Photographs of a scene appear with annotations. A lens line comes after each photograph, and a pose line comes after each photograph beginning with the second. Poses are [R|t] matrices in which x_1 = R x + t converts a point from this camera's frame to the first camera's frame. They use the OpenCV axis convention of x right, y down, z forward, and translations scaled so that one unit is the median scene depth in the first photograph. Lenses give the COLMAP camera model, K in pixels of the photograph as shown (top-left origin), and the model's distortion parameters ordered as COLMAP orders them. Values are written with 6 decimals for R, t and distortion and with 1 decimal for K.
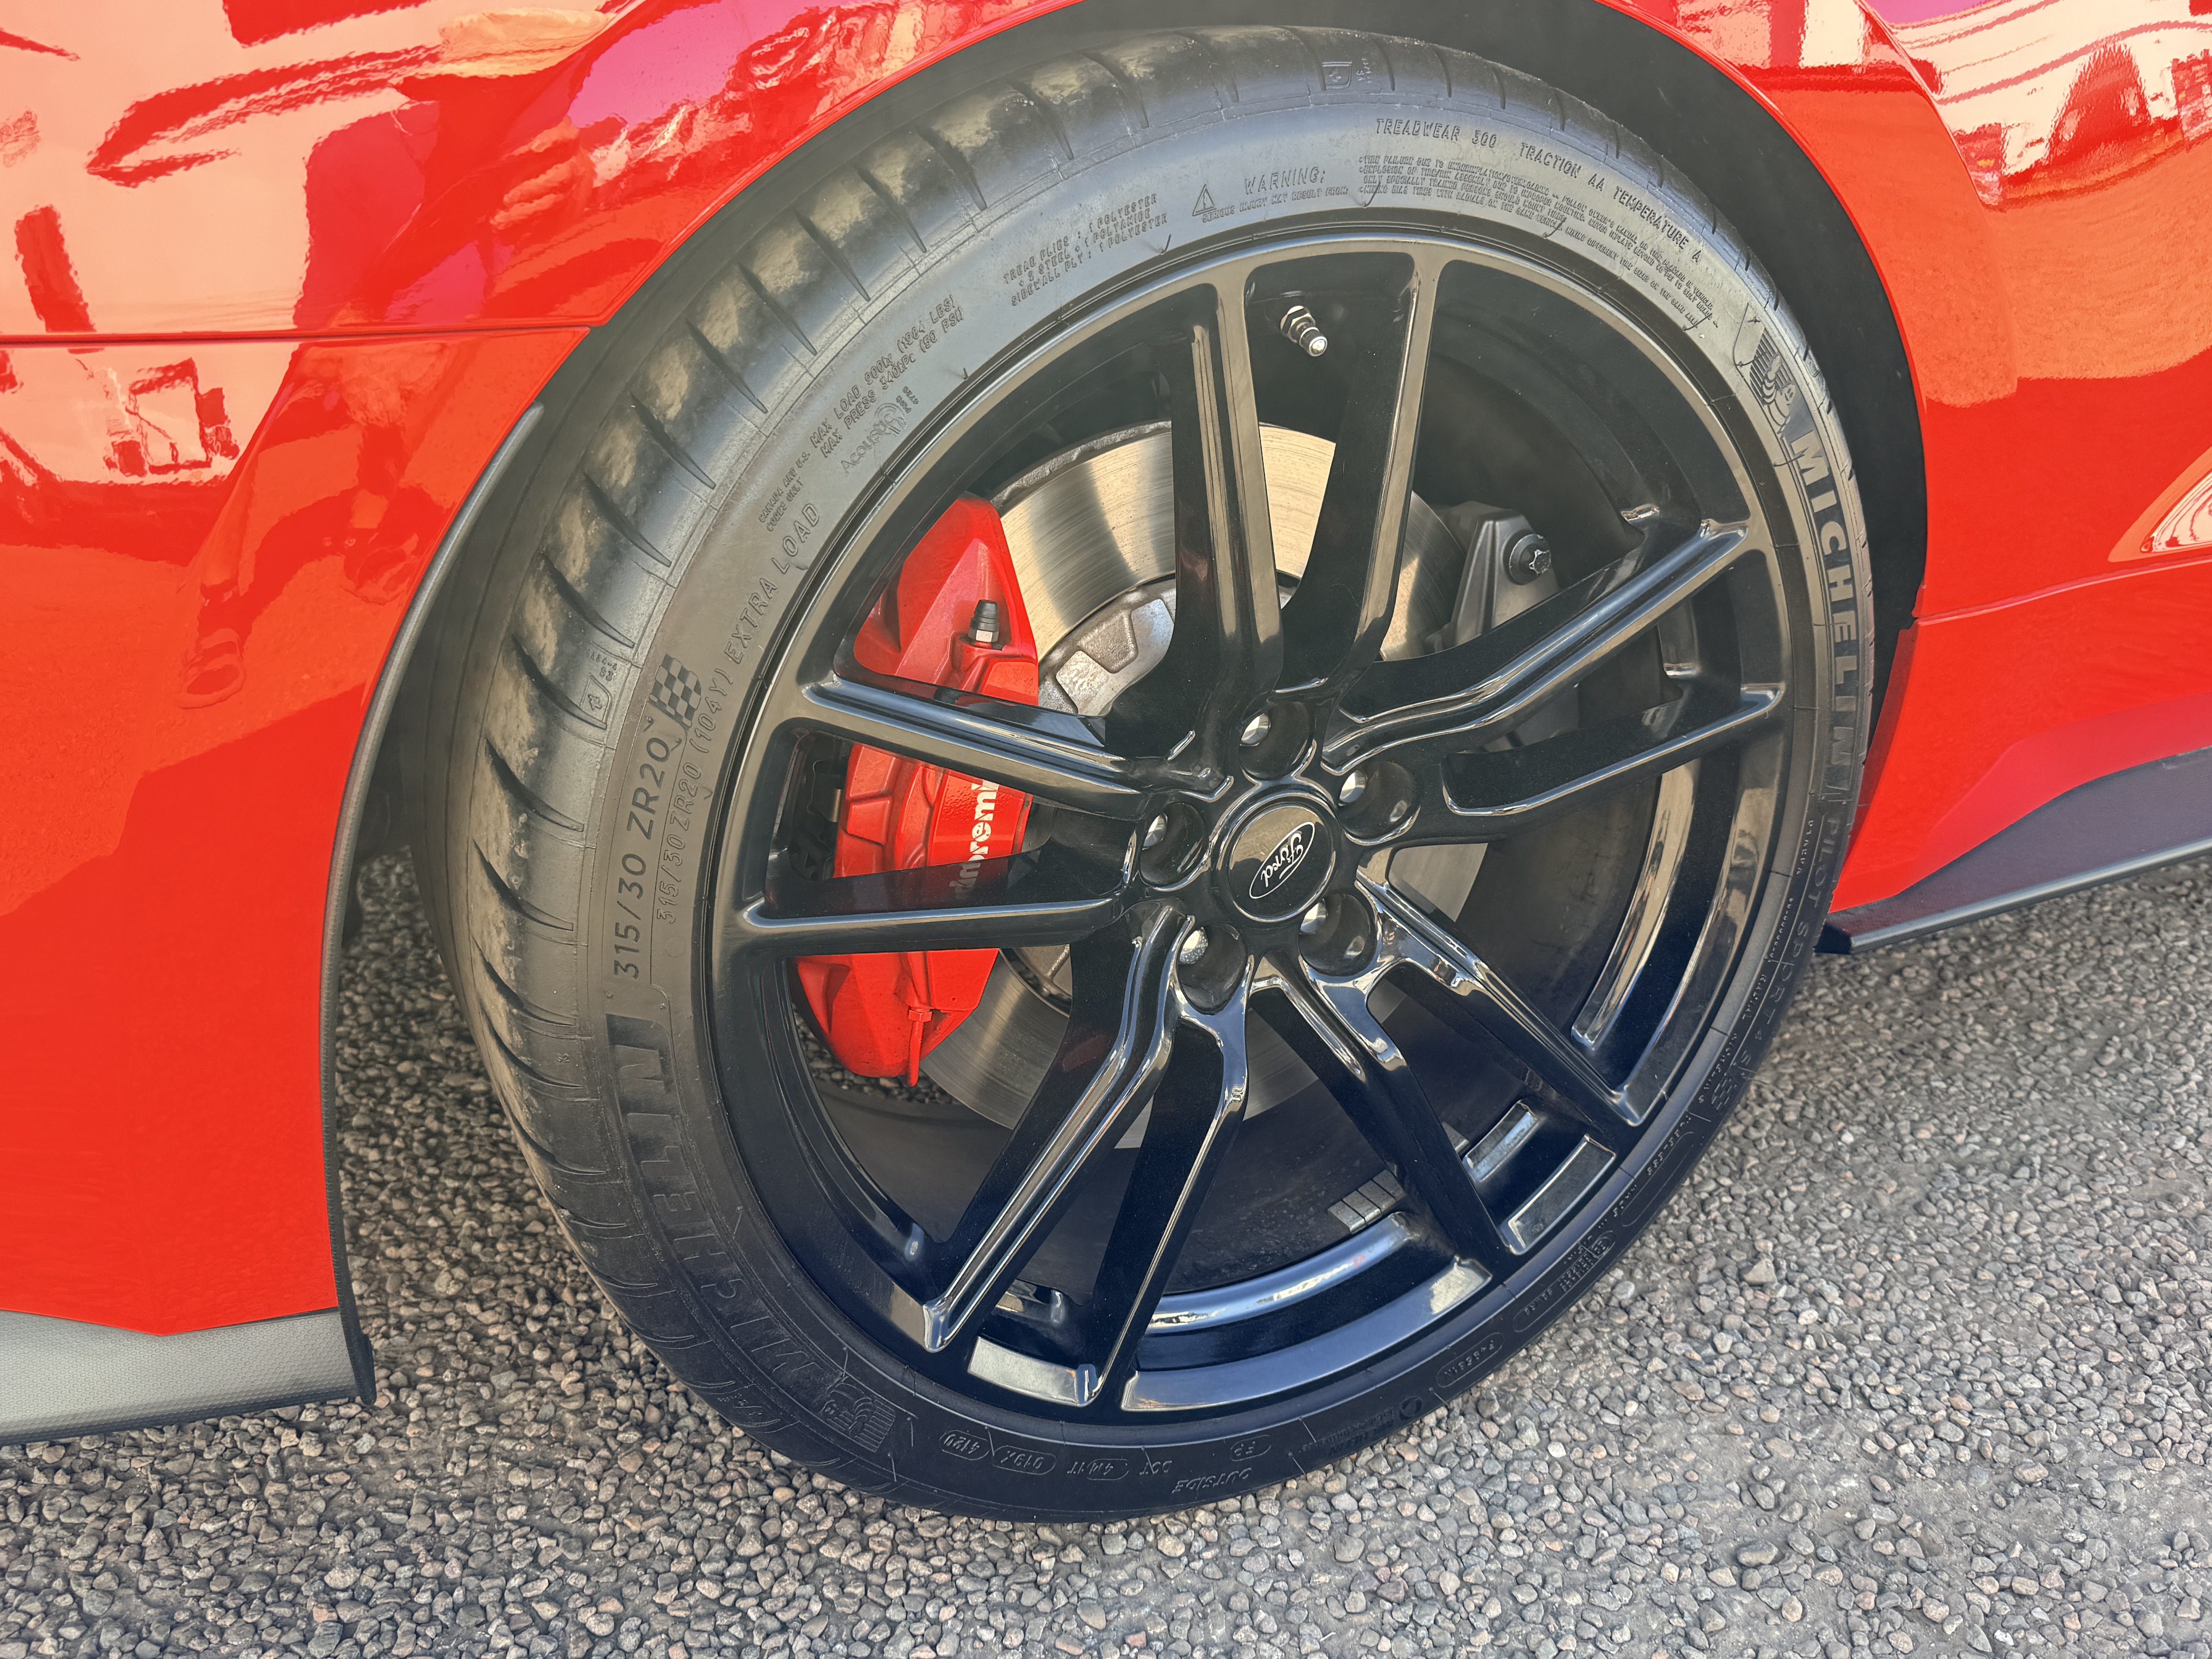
lens RADIAL K [[2013.9, 0, 1093.5], [0, 2013.9, 832.2], [0, 0, 1]] dist [0.069881, -0.026467]
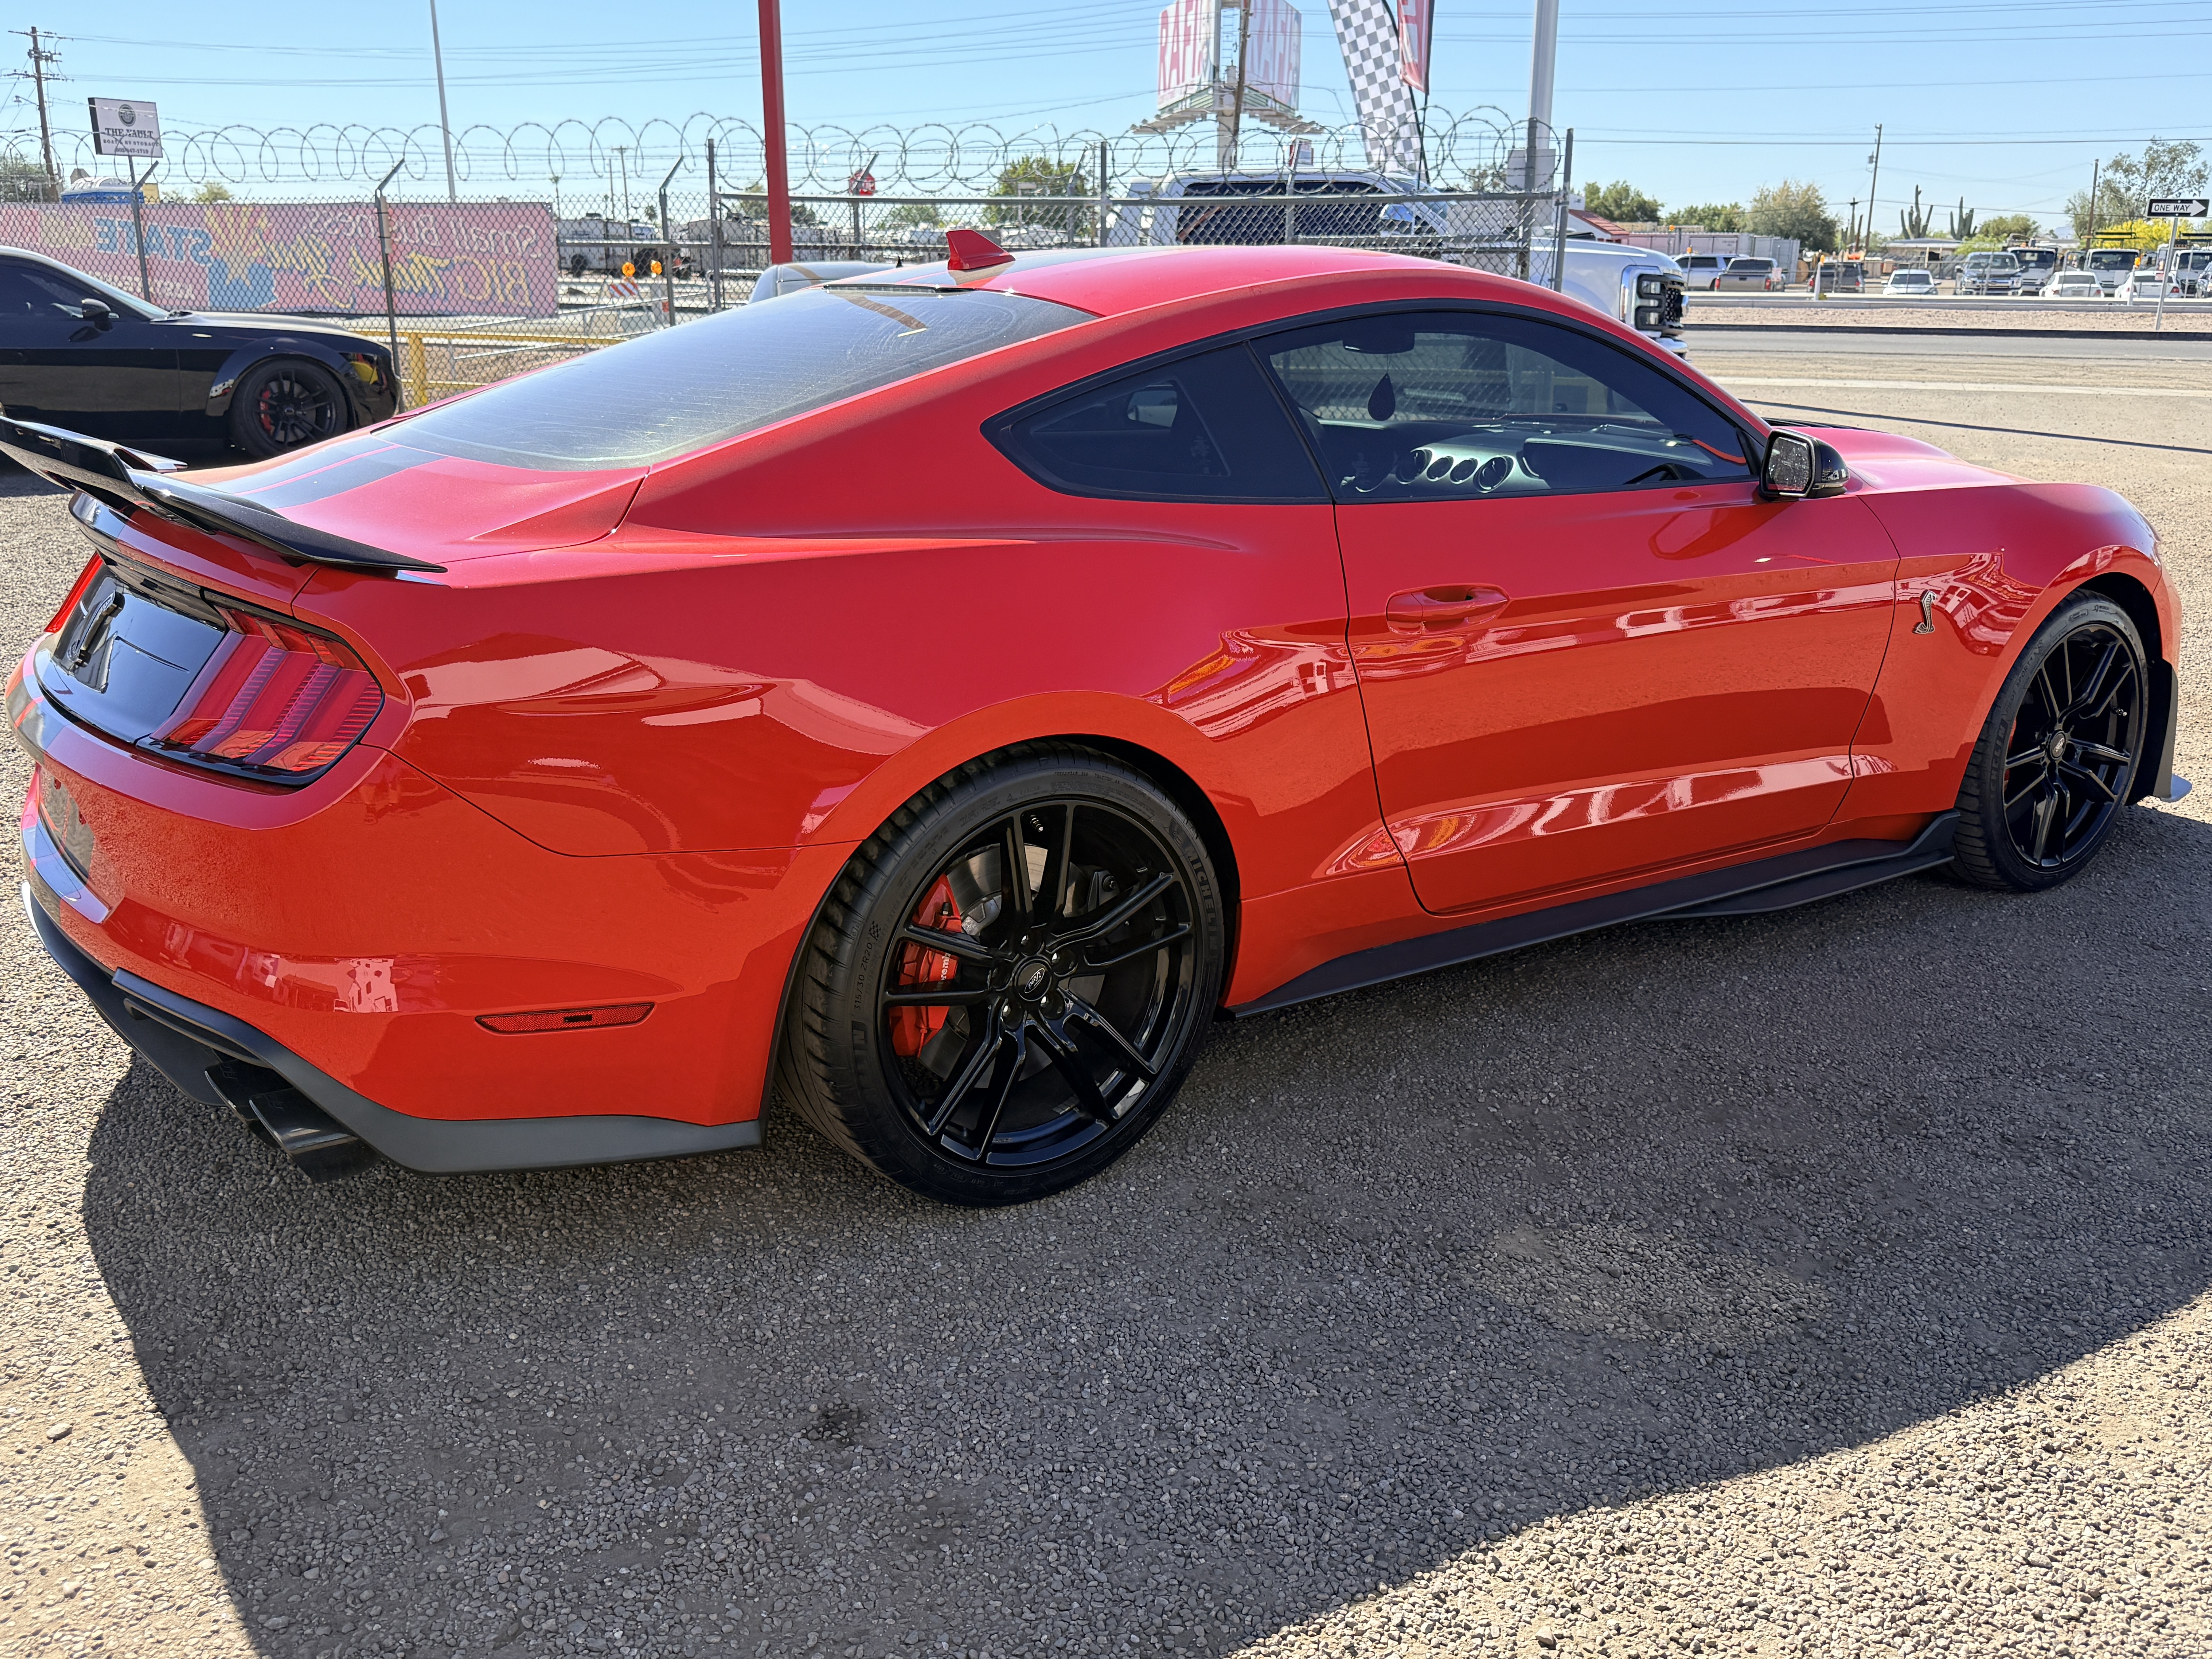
lens RADIAL K [[2013.9, 0, 1105.1], [0, 2013.9, 824.0], [0, 0, 1]] dist [0.069881, -0.026467]
pose [[0.989471, -0.014460, 0.144008, -0.244796], [0.033436, 0.990919, -0.130237, 0.183003], [-0.140817, 0.133681, 0.980969, -2.118752]]
